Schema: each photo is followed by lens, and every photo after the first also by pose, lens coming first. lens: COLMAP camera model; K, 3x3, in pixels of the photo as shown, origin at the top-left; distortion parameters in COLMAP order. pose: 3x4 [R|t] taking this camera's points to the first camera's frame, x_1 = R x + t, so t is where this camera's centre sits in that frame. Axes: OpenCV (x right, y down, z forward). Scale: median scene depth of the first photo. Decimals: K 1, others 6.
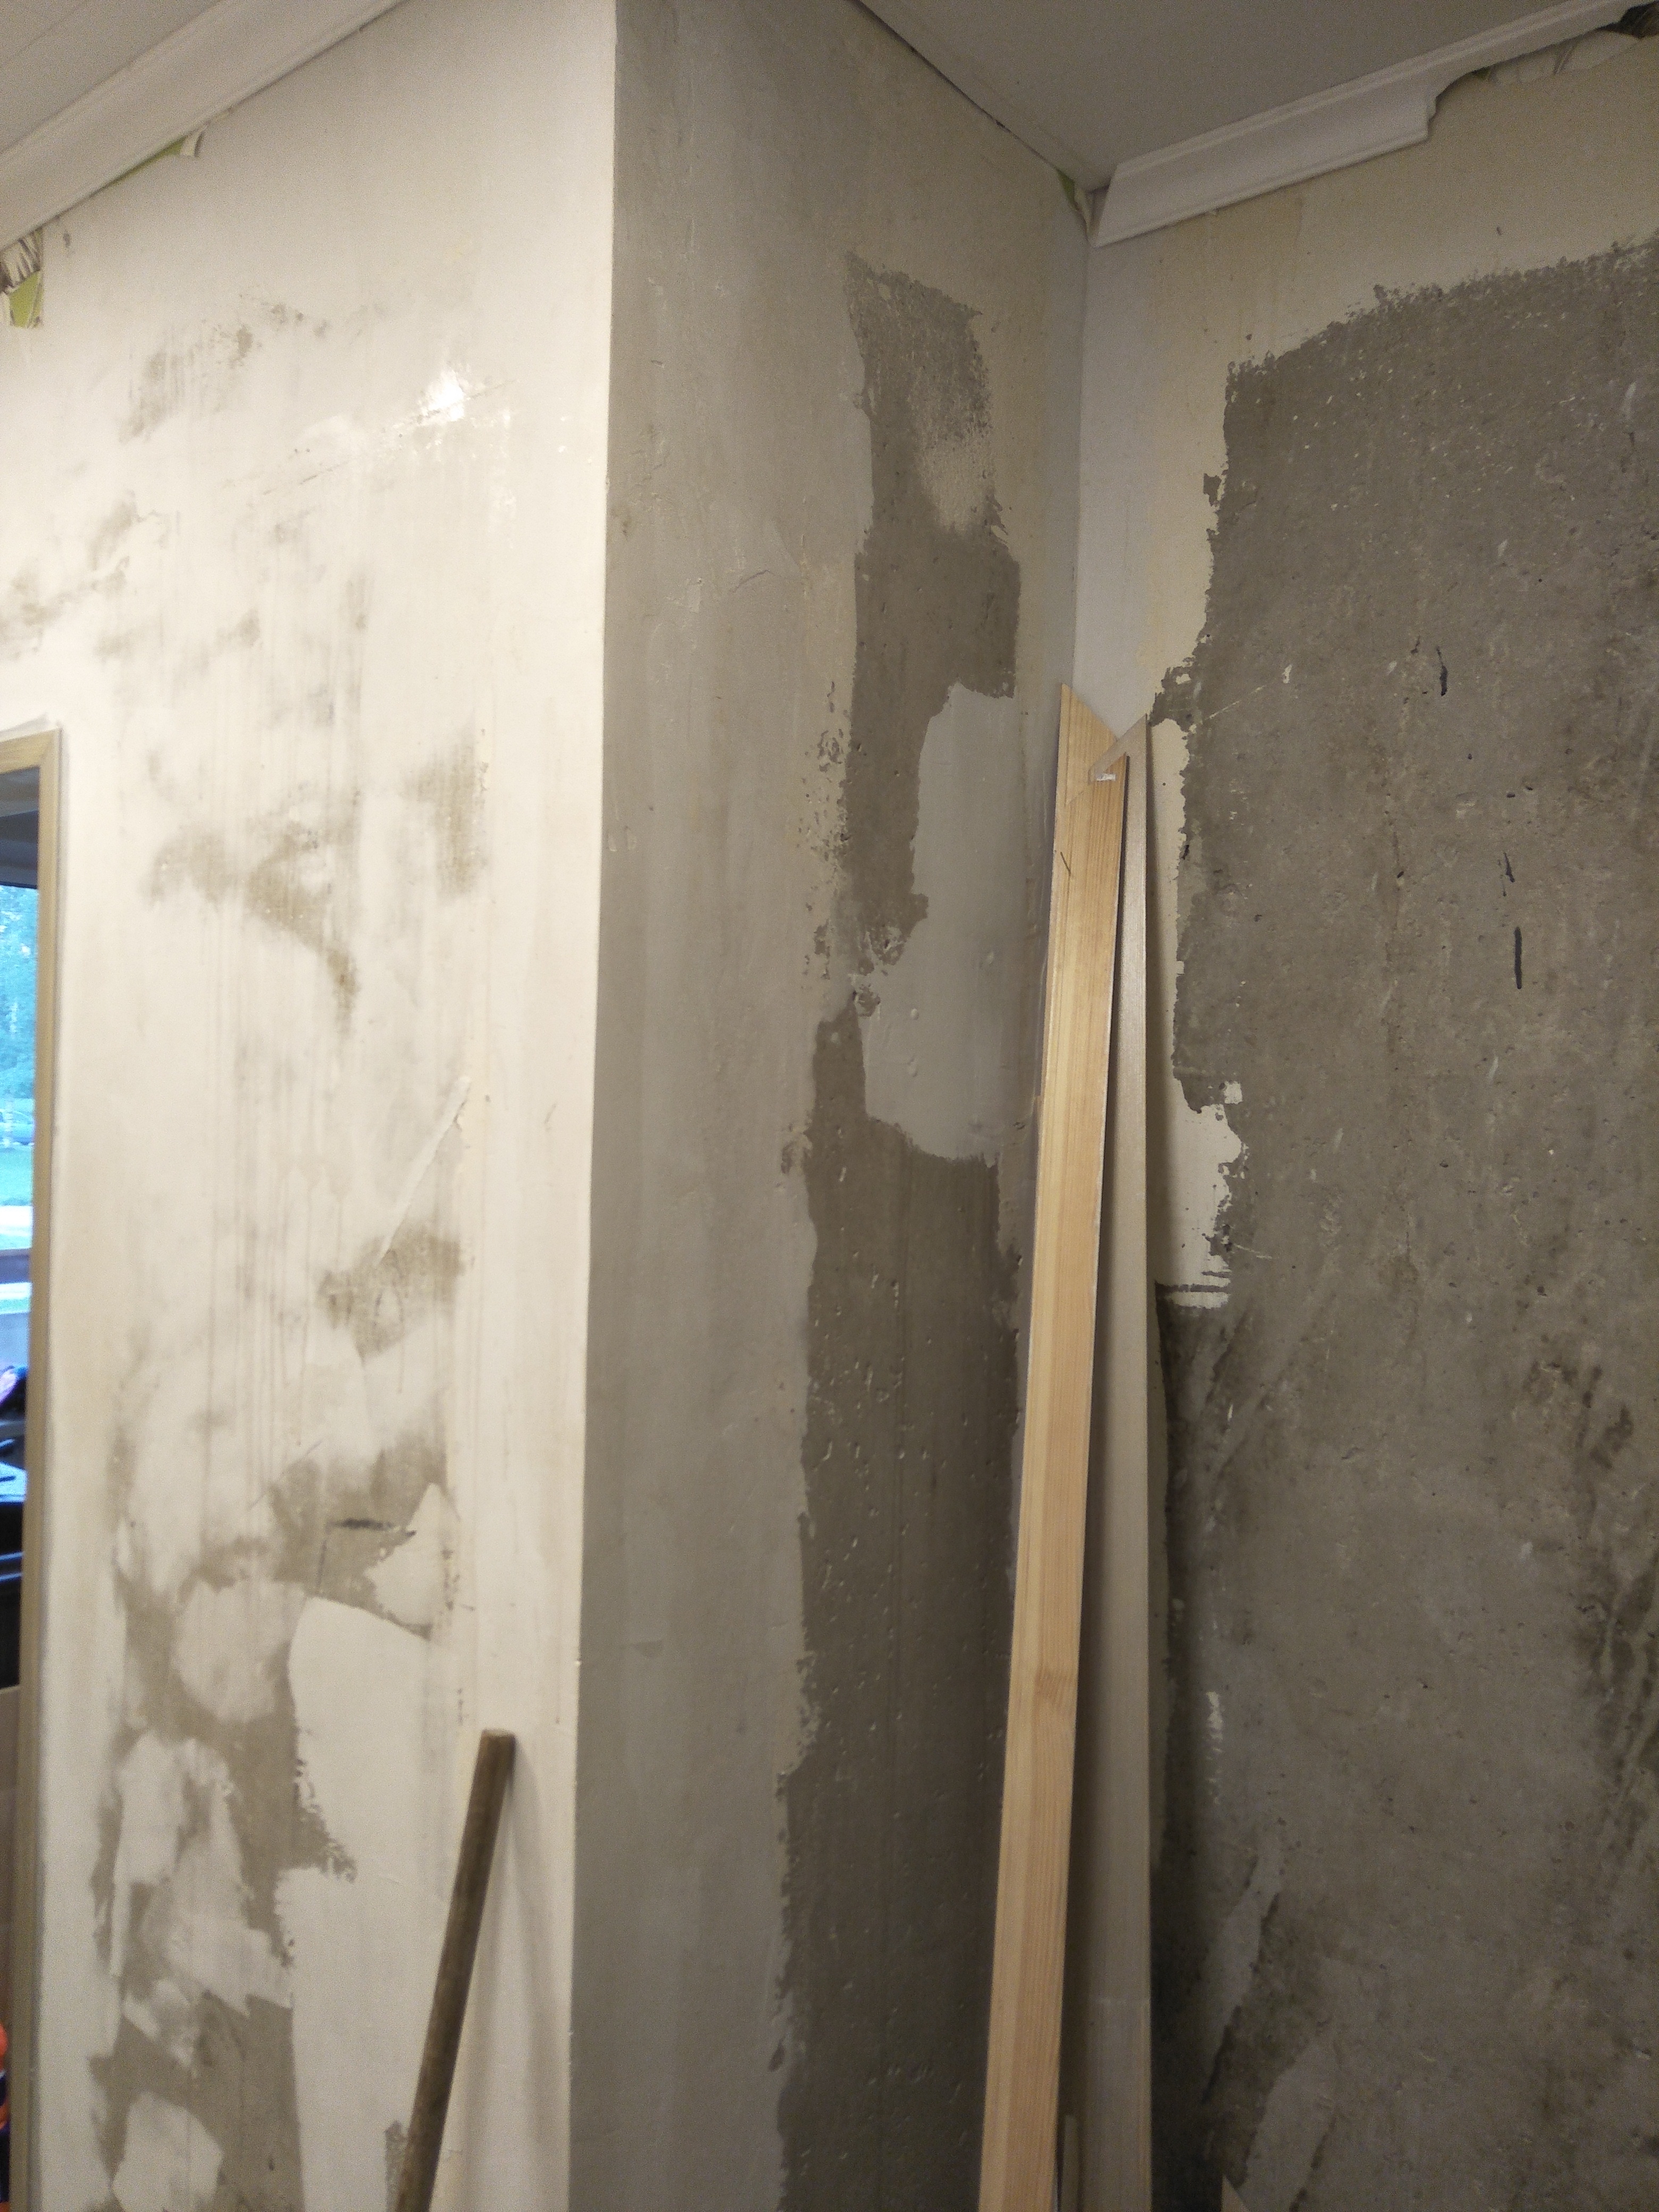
lens RADIAL K [[1669.1, 0, 829.0], [0, 1669.1, 1114.5], [0, 0, 1]] dist [0.031190, -0.034318]
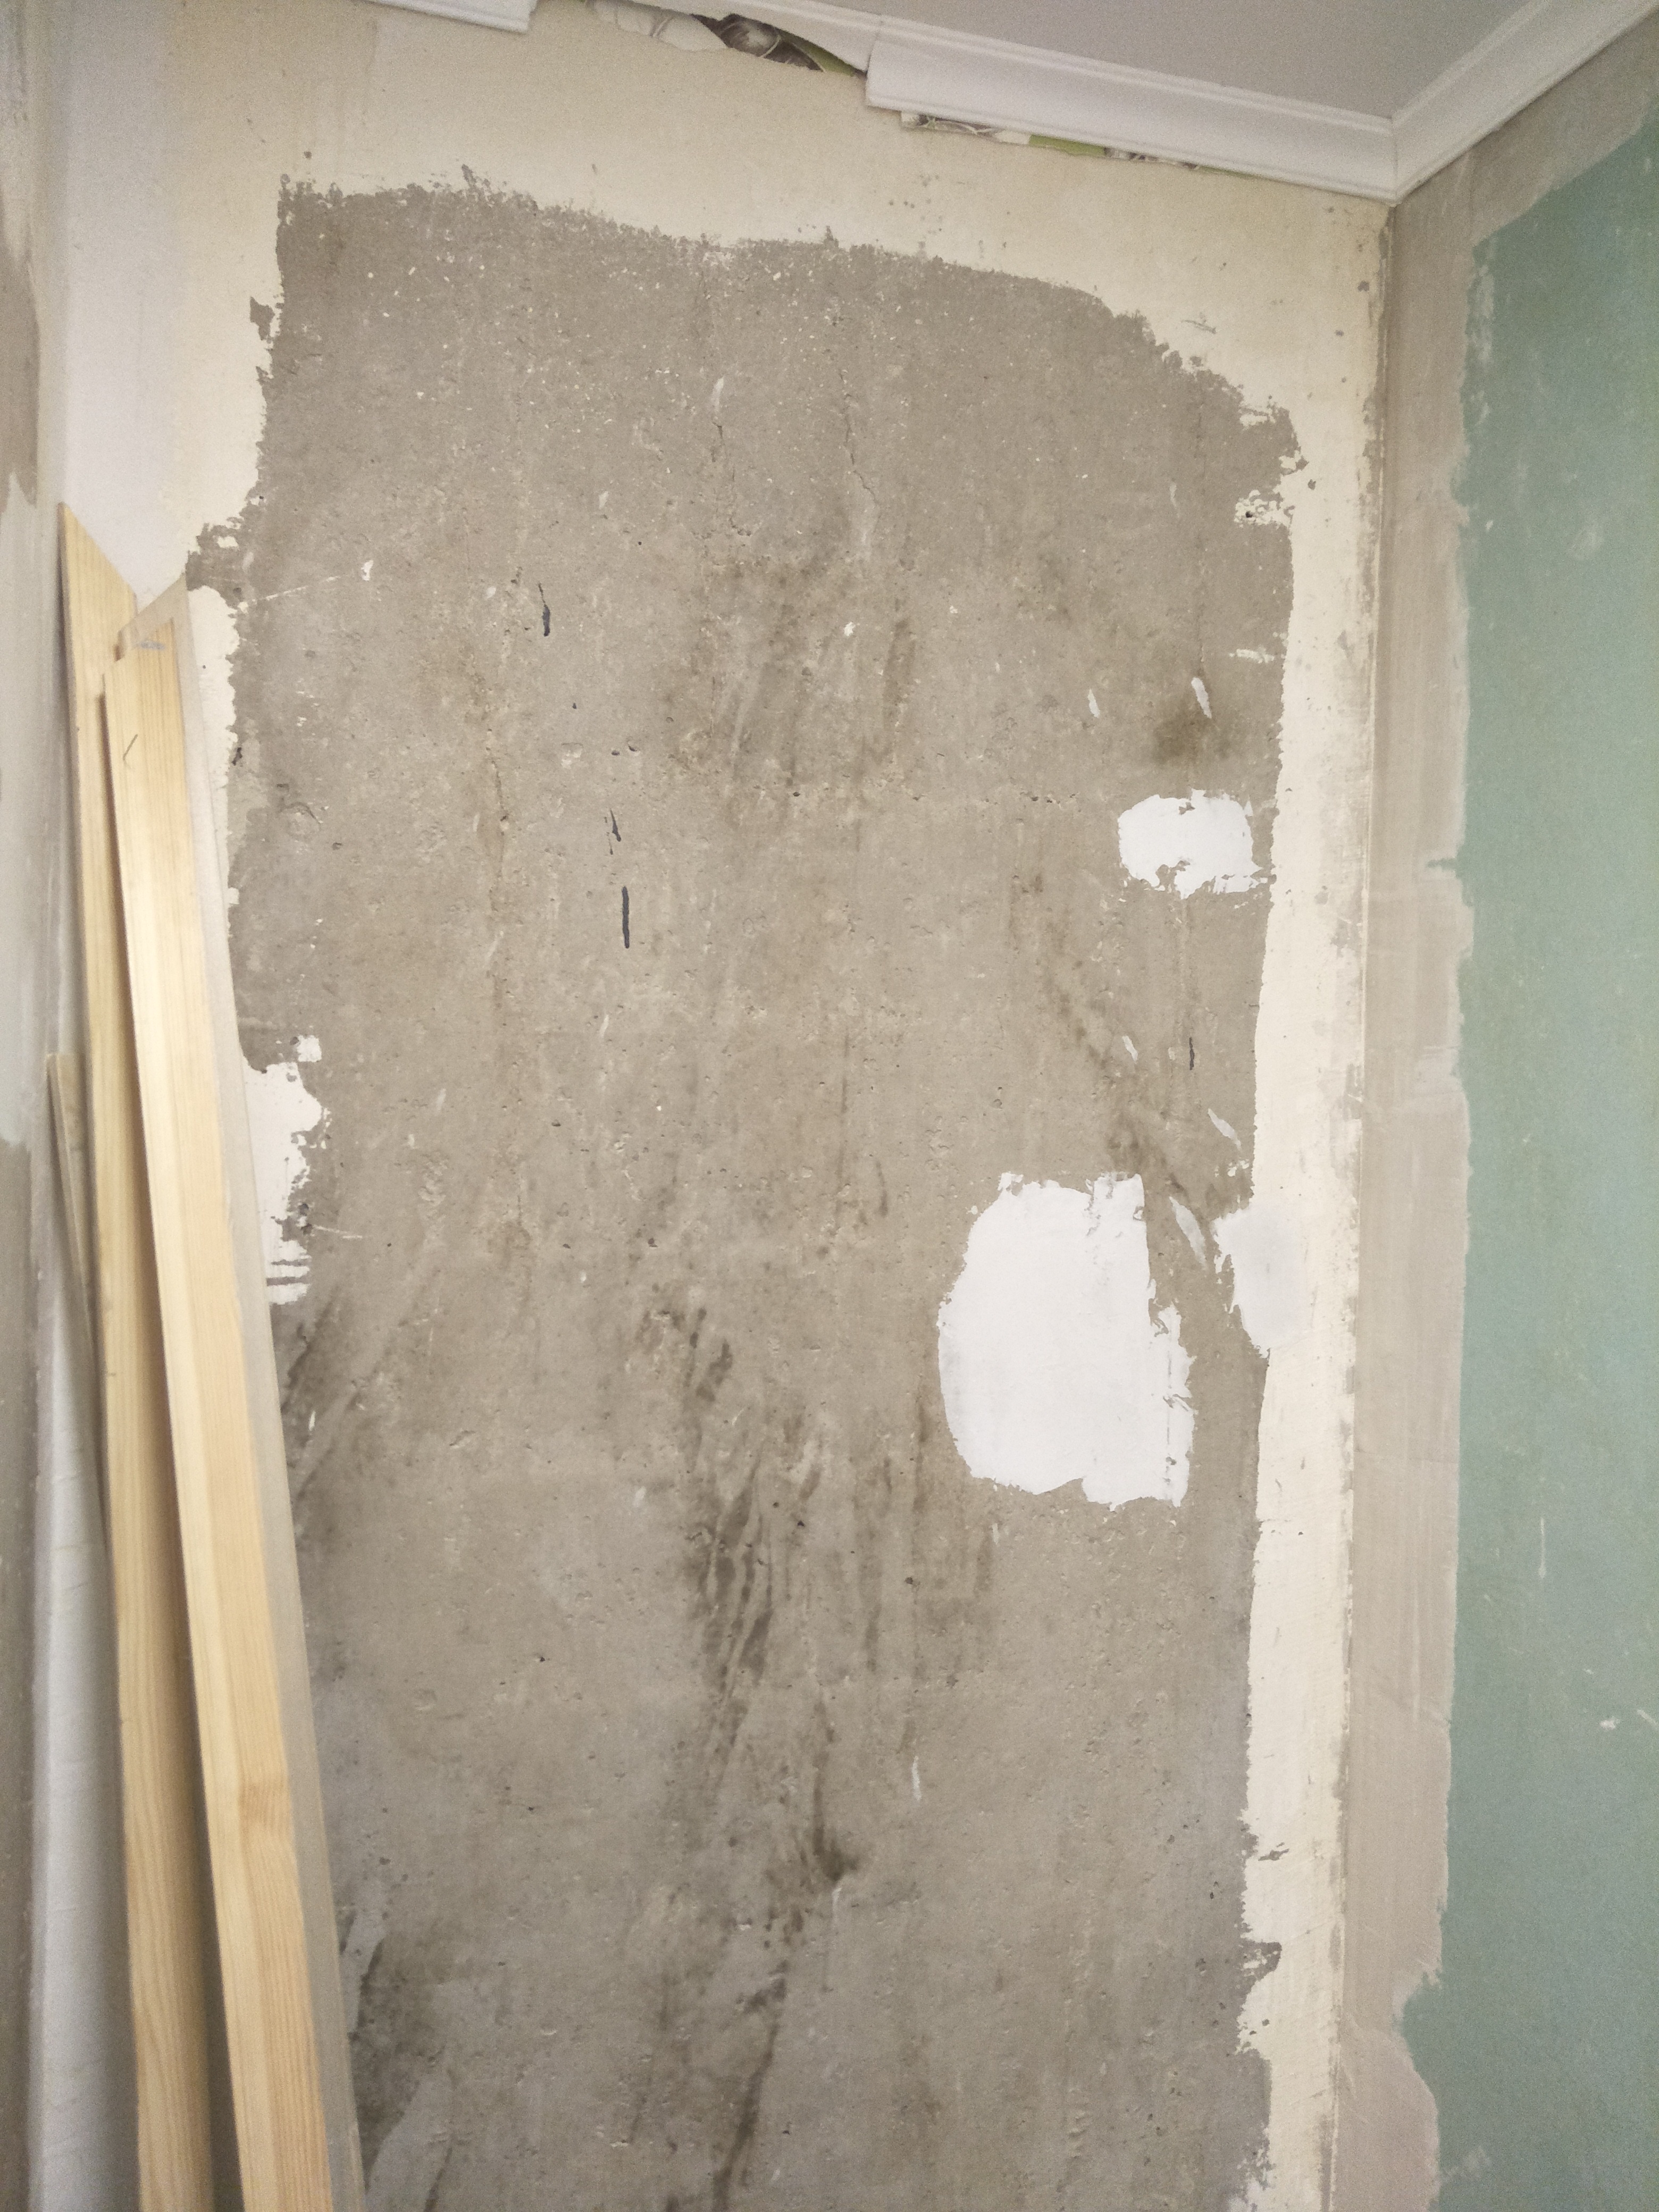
lens RADIAL K [[1669.1, 0, 839.7], [0, 1669.1, 1117.5], [0, 0, 1]] dist [0.031190, -0.034318]
pose [[0.551604, -0.034730, 0.833383, -0.345490], [0.005368, 0.999260, 0.038089, -0.009869], [-0.834089, -0.016537, 0.551383, 0.321120]]
